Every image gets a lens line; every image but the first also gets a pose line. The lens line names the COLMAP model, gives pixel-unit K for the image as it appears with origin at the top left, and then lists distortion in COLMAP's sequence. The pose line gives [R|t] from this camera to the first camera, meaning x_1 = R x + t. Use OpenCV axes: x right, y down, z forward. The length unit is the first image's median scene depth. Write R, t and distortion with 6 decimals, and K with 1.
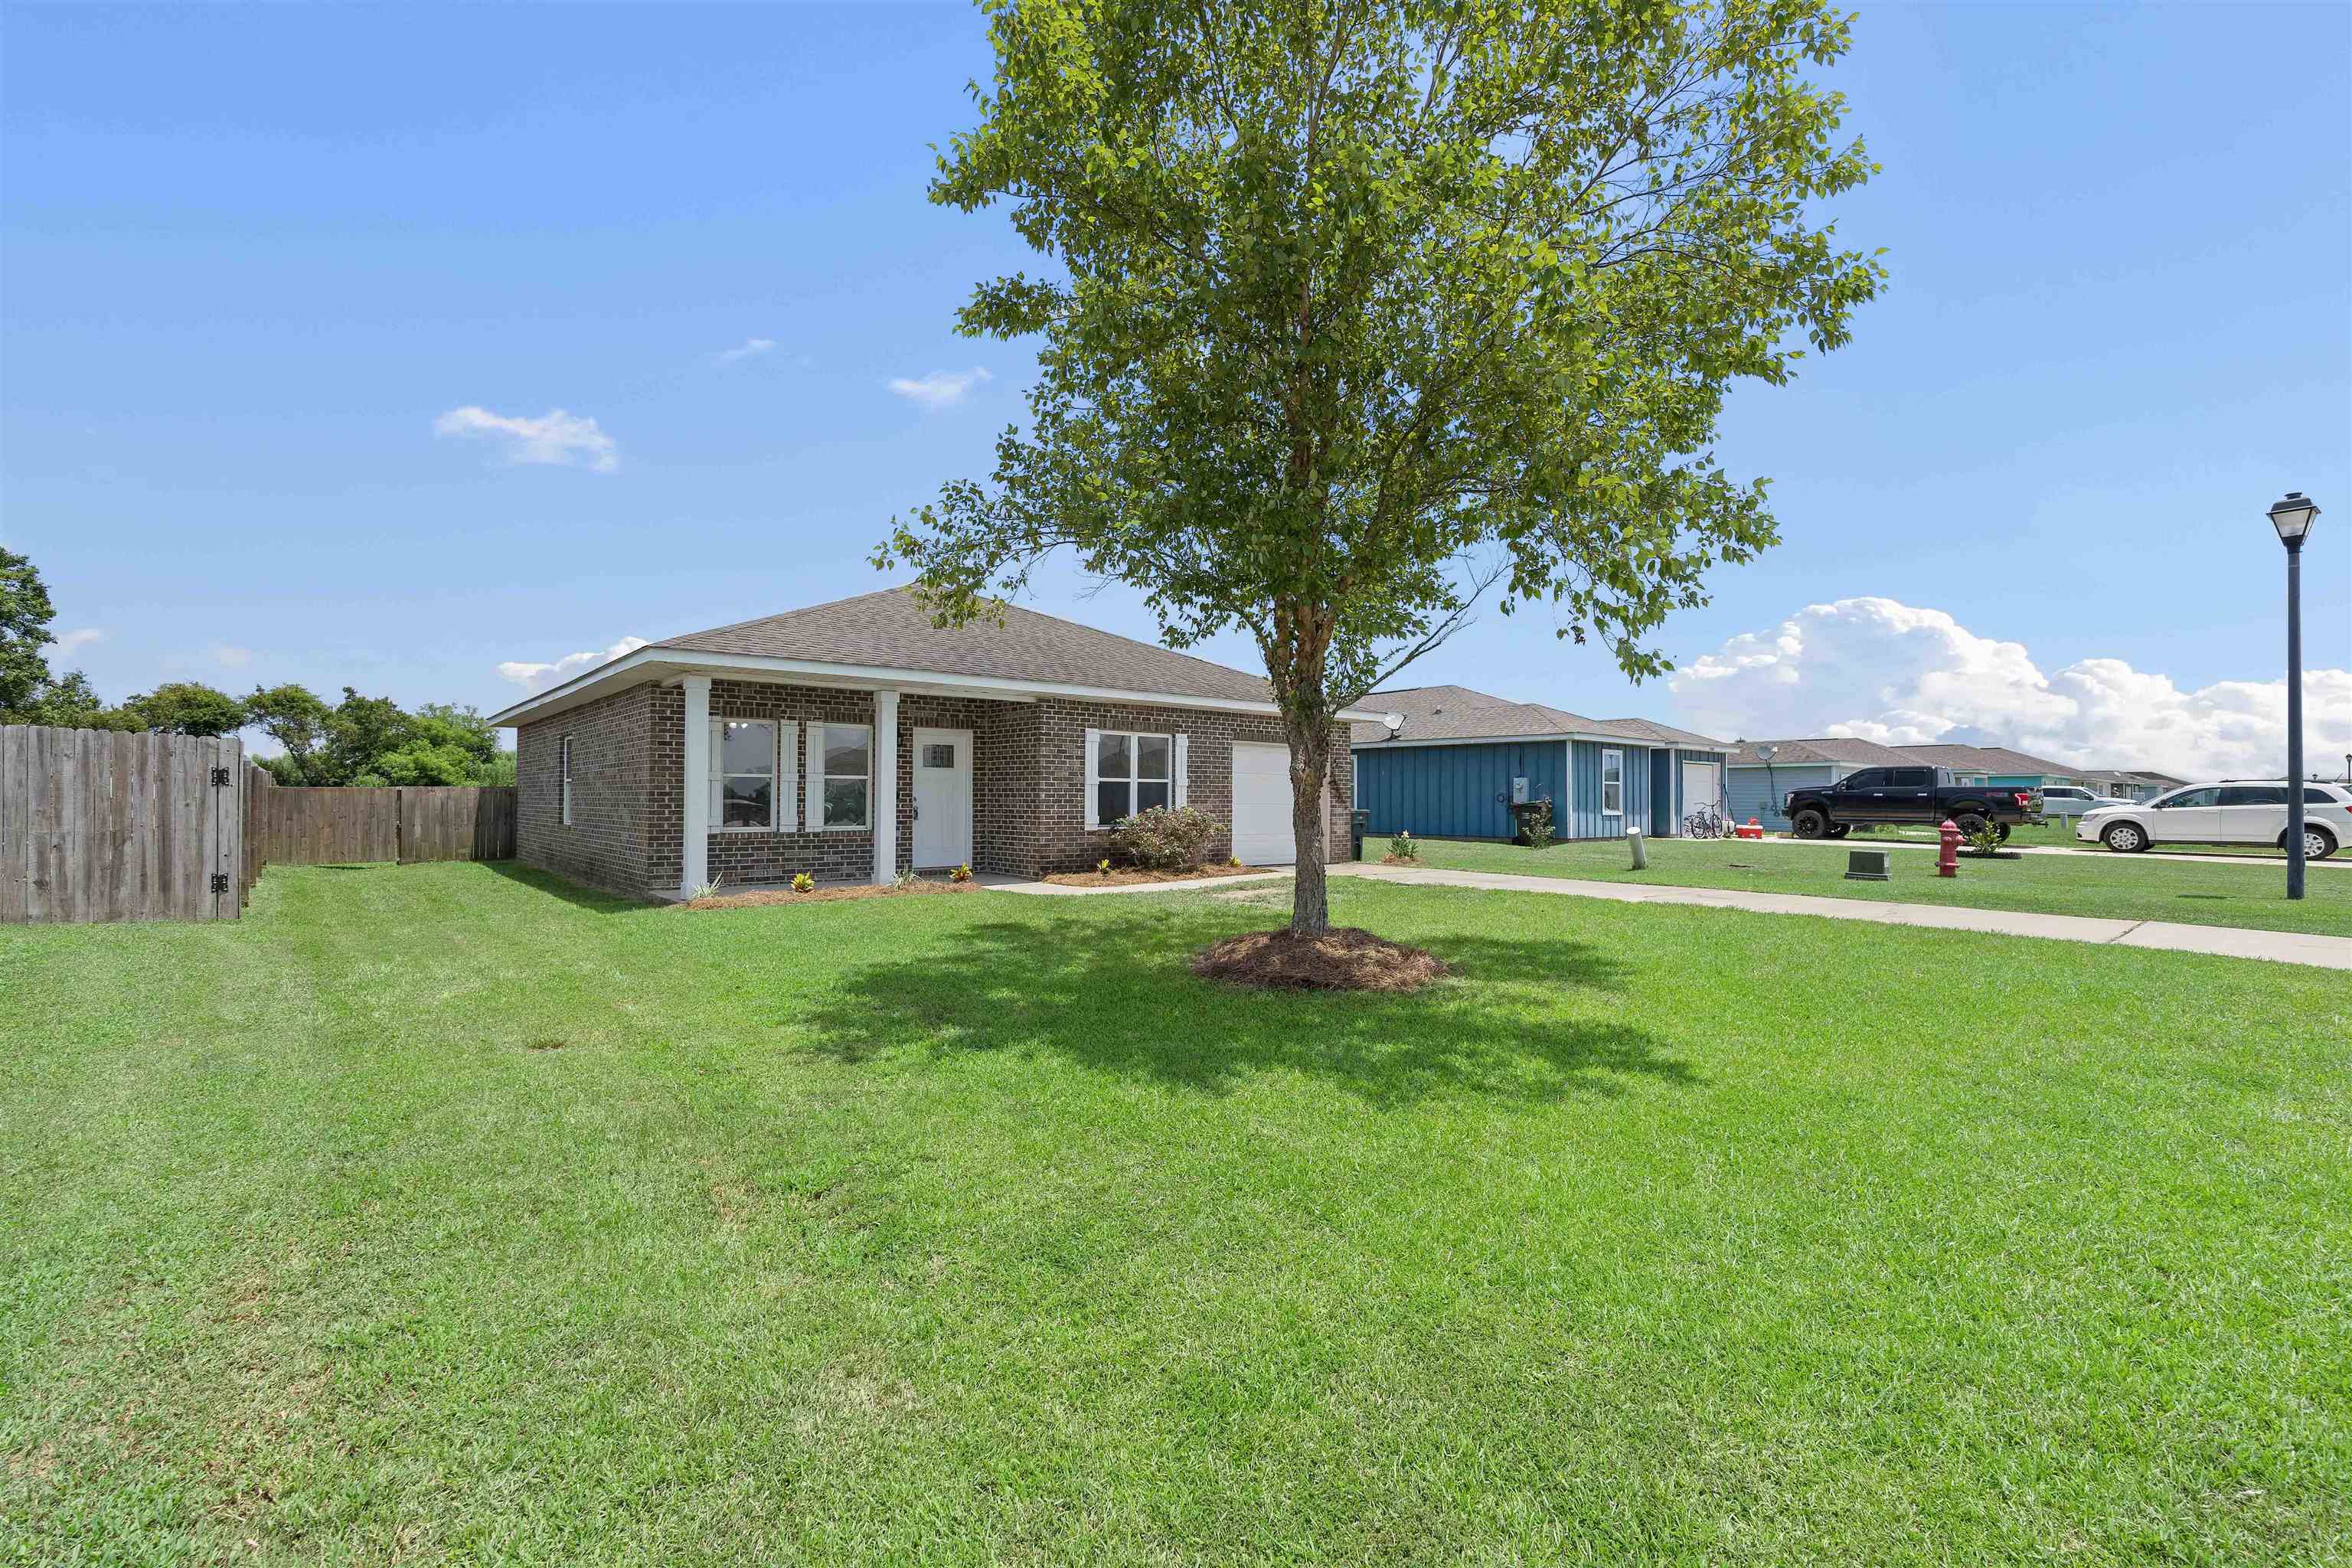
lens RADIAL K [[1024.5, 0, 1176.0], [0, 1024.5, 789.1], [0, 0, 1]] dist [-0.003278, 0.000203]
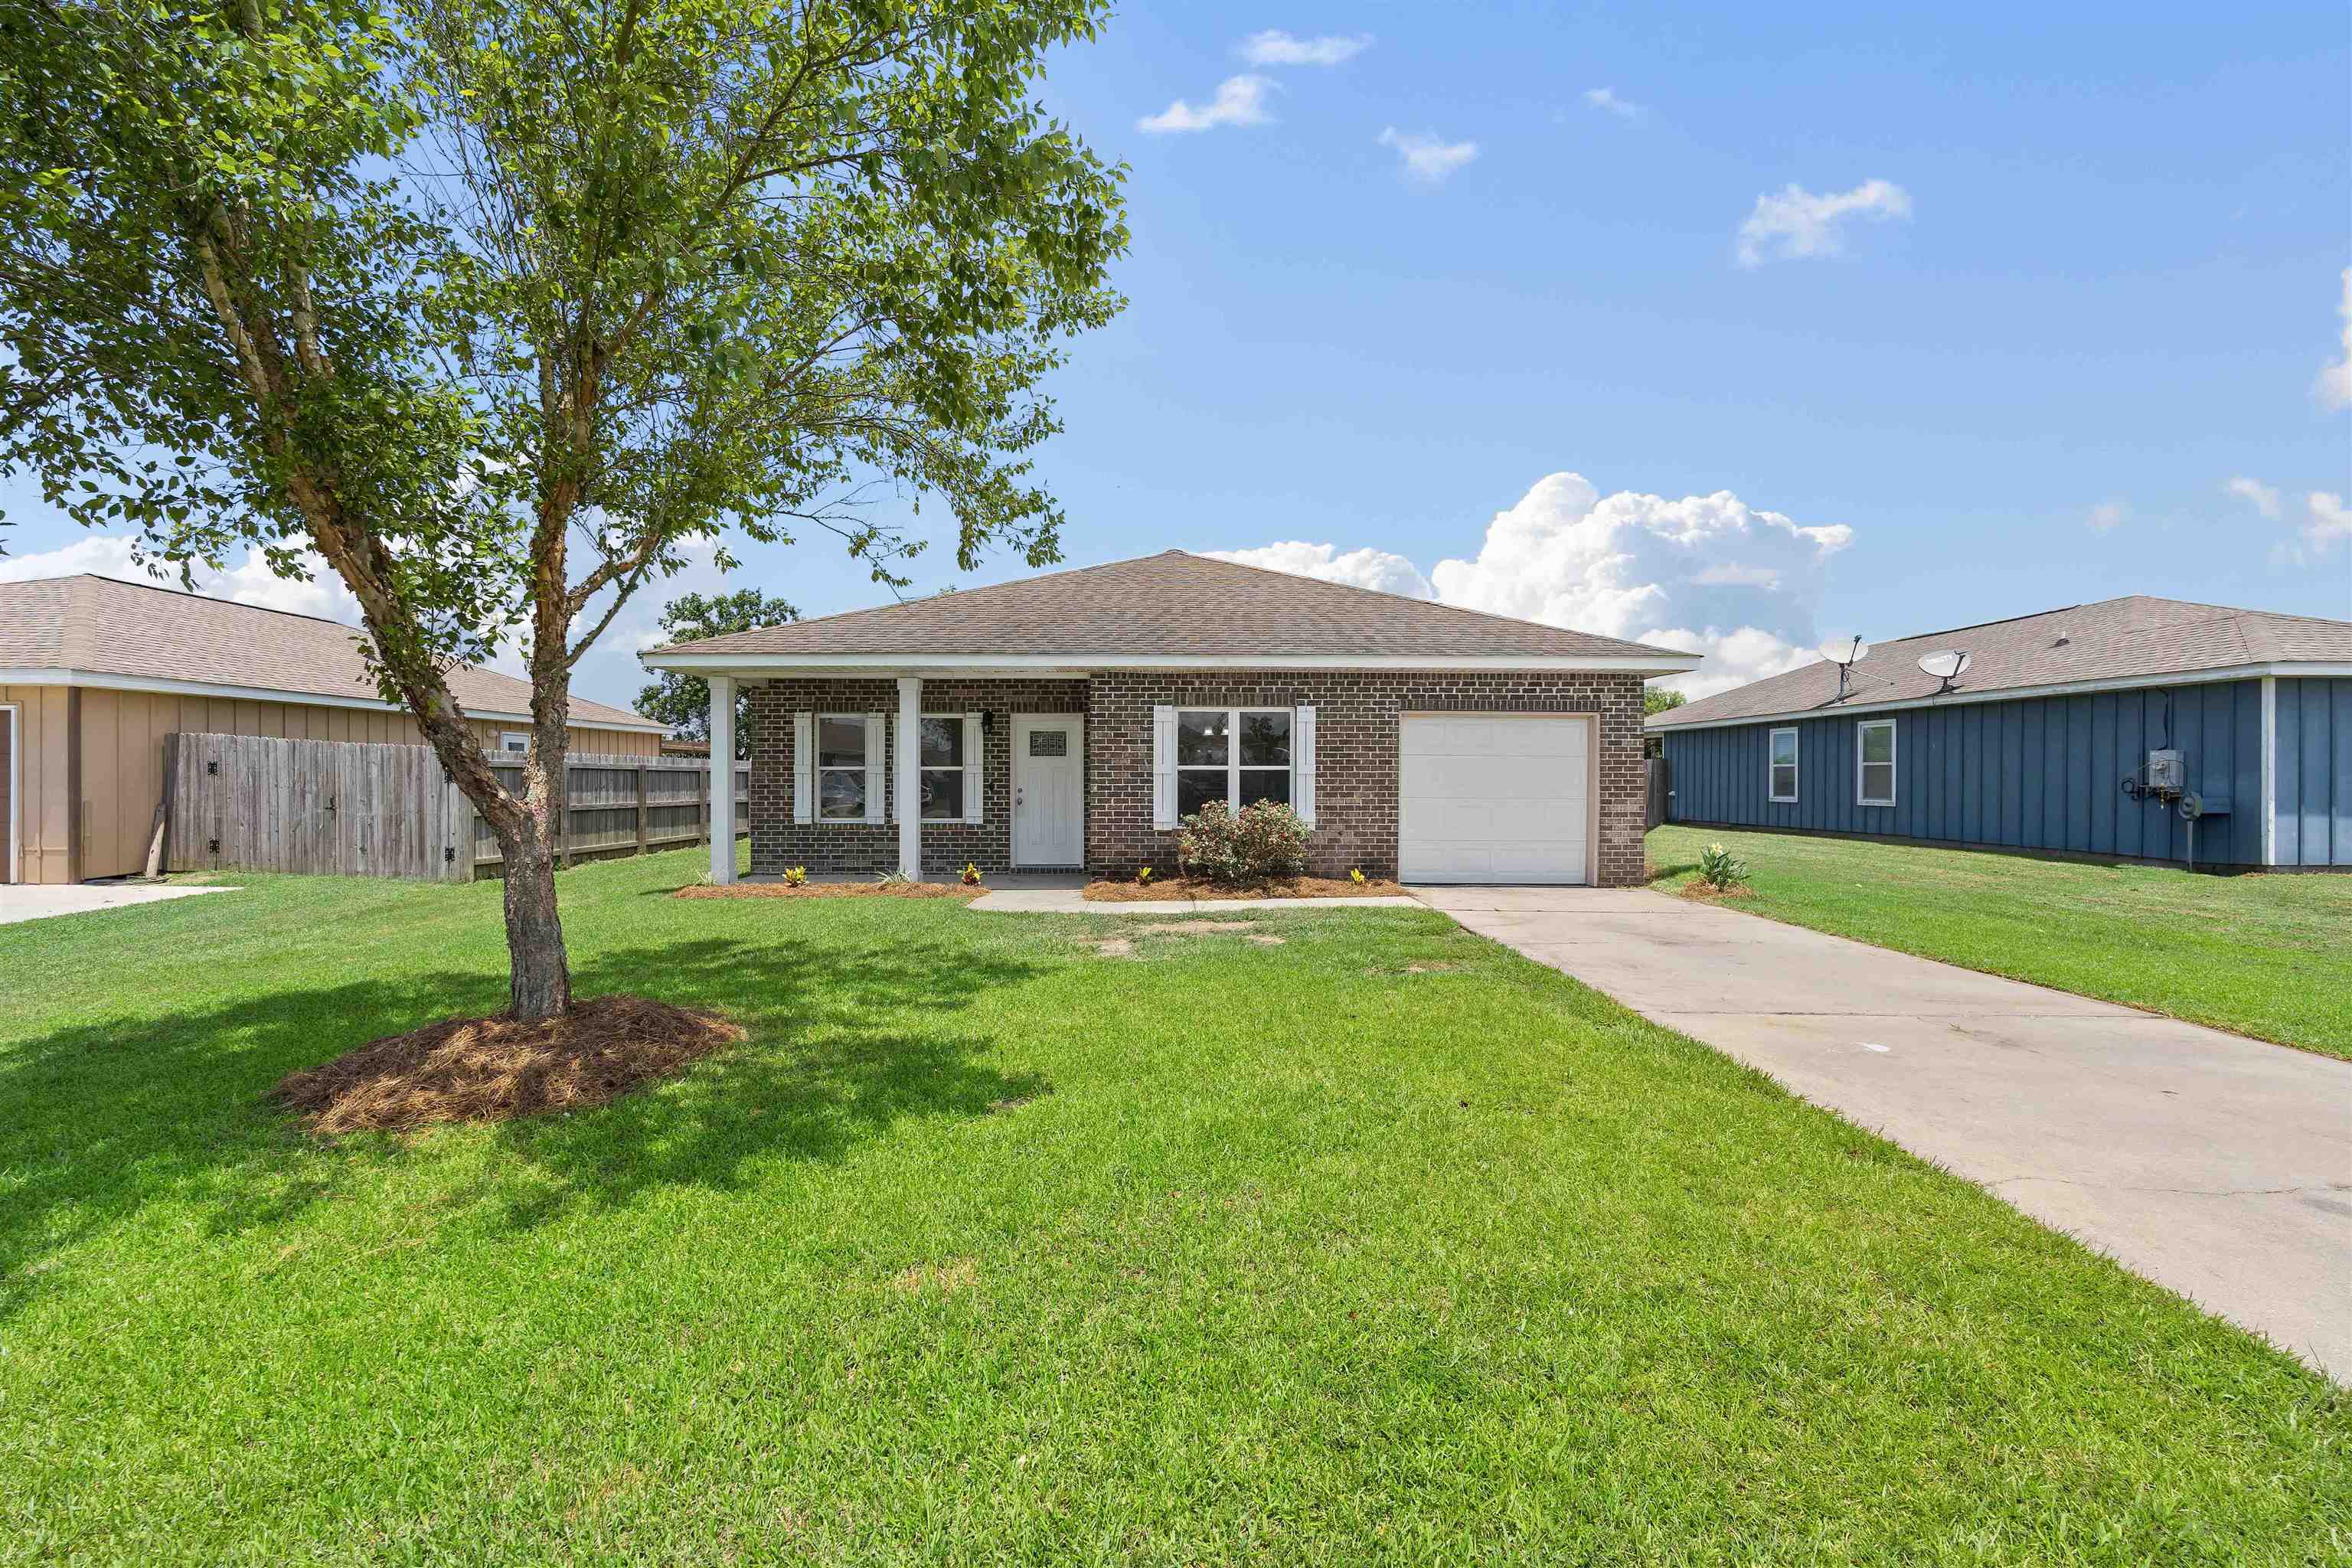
lens RADIAL K [[1024.5, 0, 1172.8], [0, 1024.5, 779.0], [0, 0, 1]] dist [-0.003278, 0.000203]
pose [[0.770148, -0.003764, -0.637855, 0.446173], [0.008645, 0.999952, 0.004538, -0.003877], [0.637807, -0.009009, 0.770143, 0.372726]]
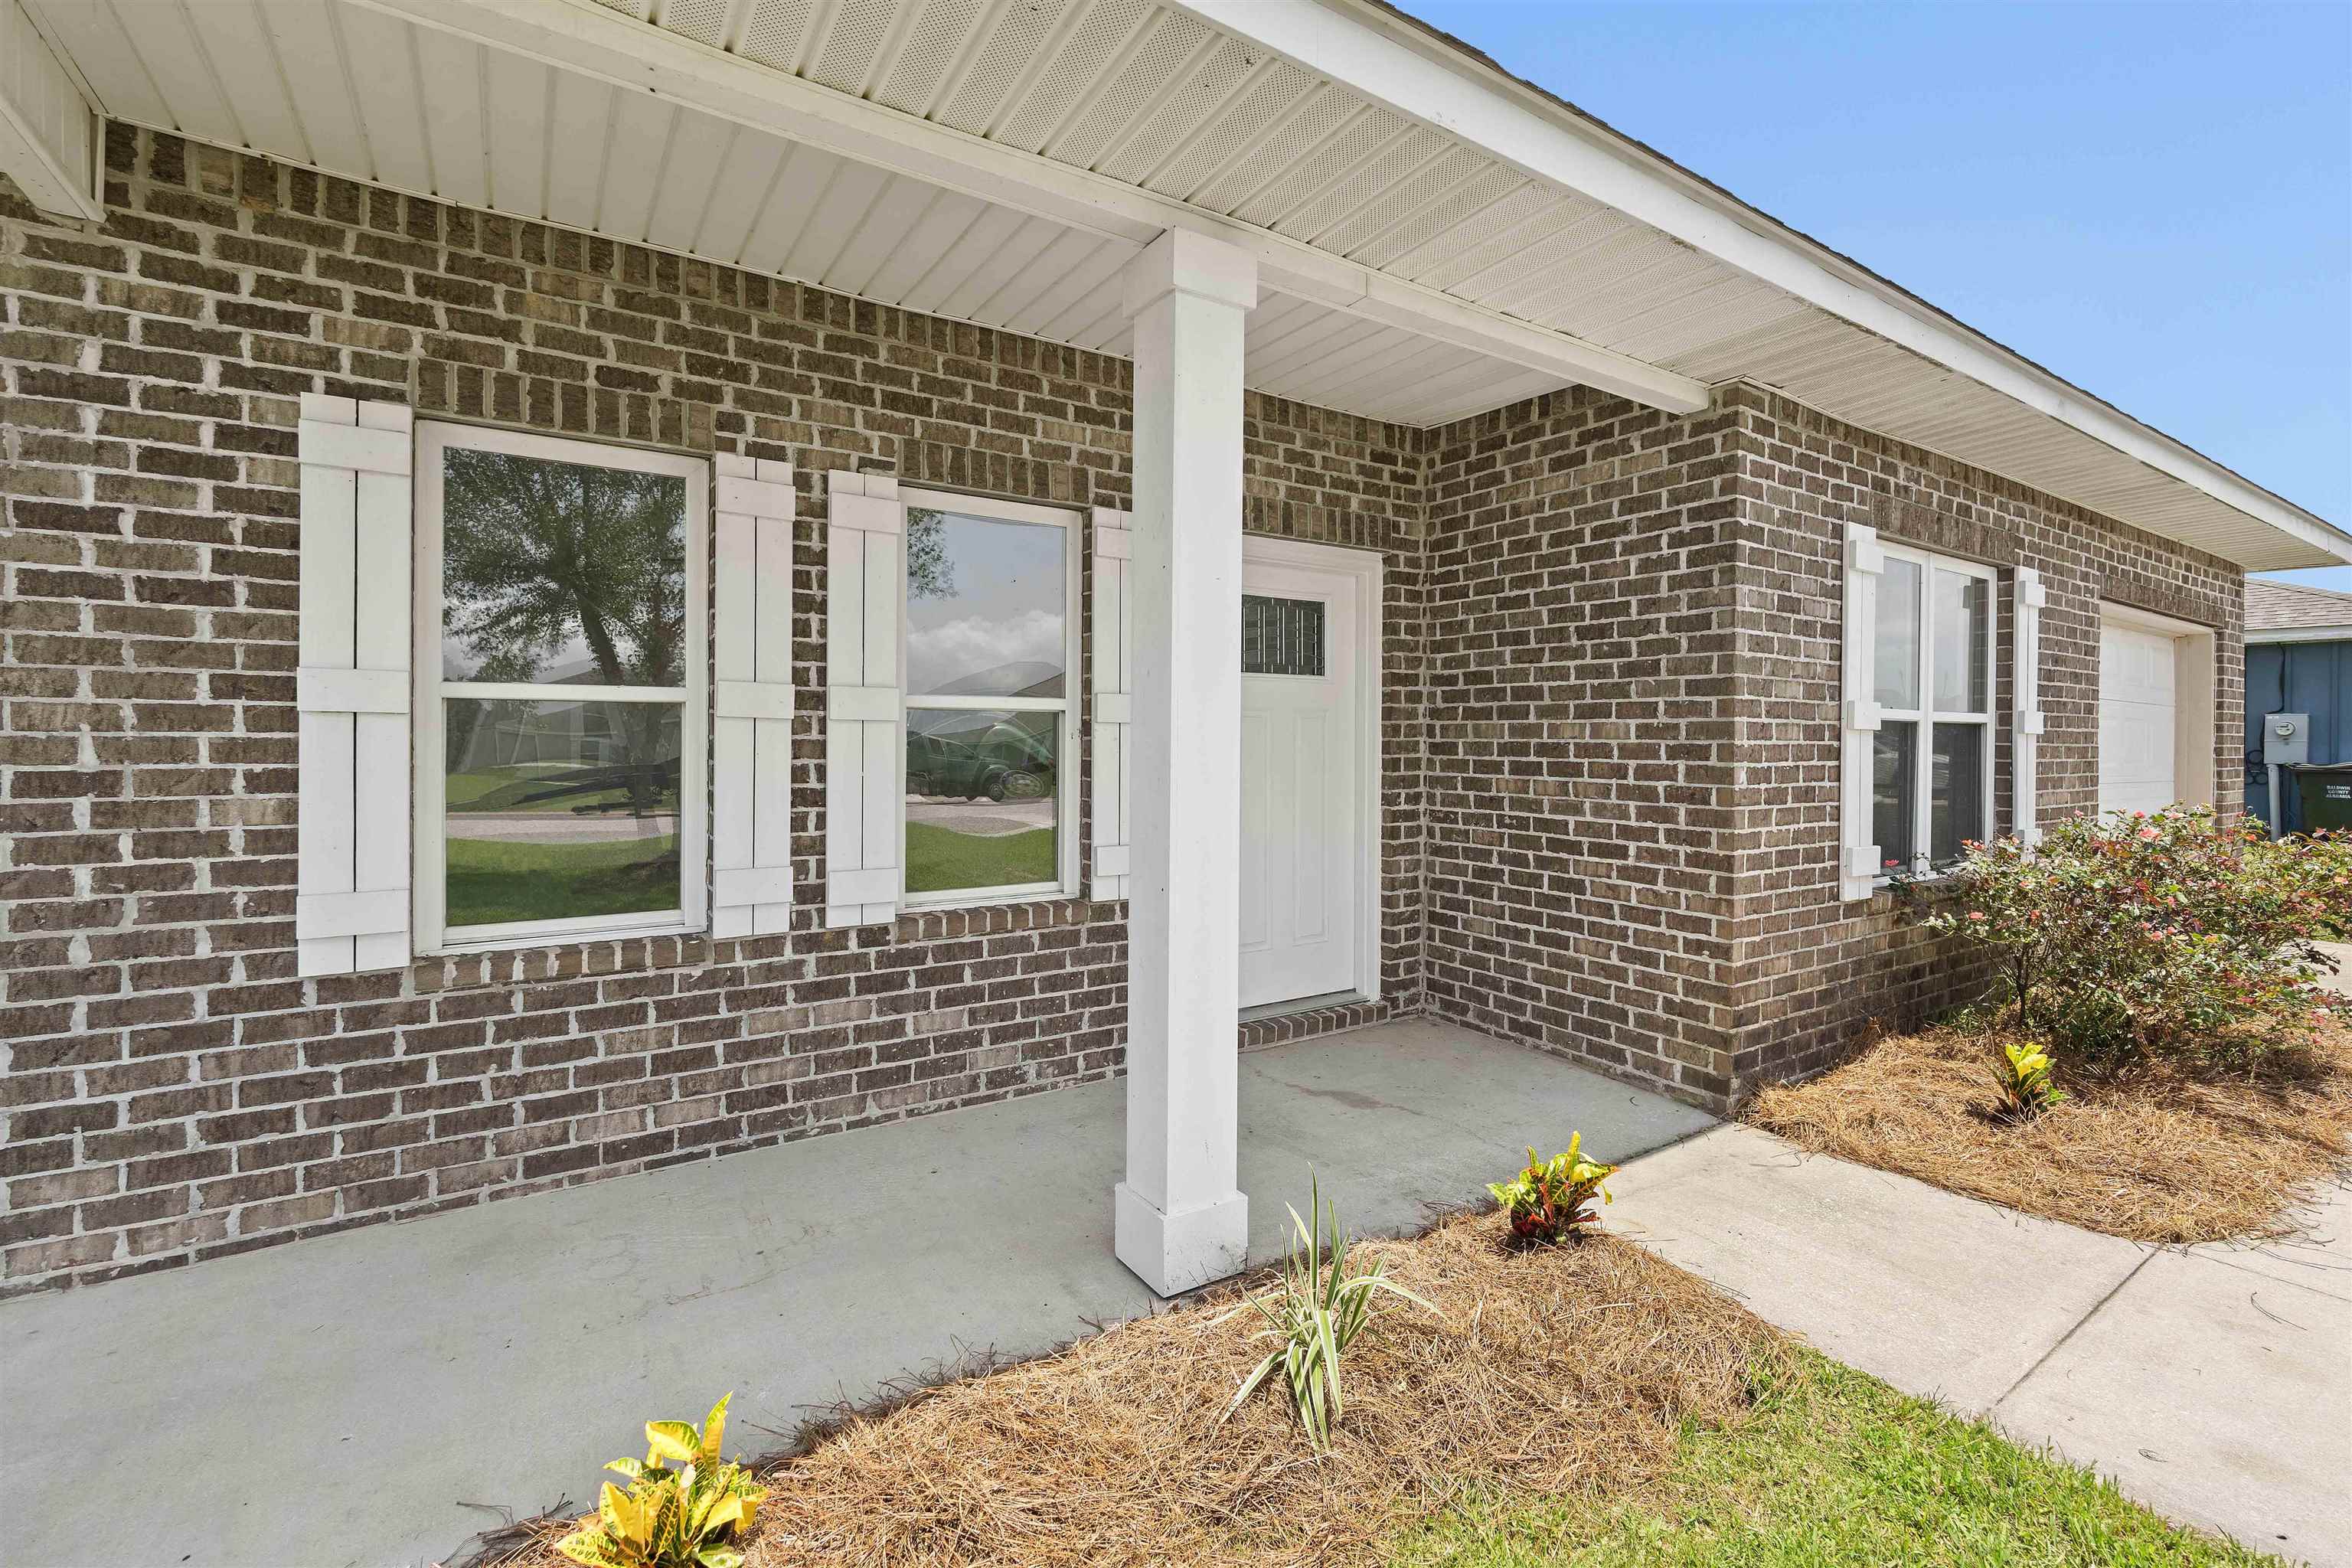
lens RADIAL K [[1024.5, 0, 1174.7], [0, 1024.5, 742.7], [0, 0, 1]] dist [-0.003278, 0.000203]
pose [[0.992879, 0.001131, -0.119125, -0.230779], [0.000247, 0.999933, 0.011554, -0.004370], [0.119130, -0.011501, 0.992812, 0.707379]]
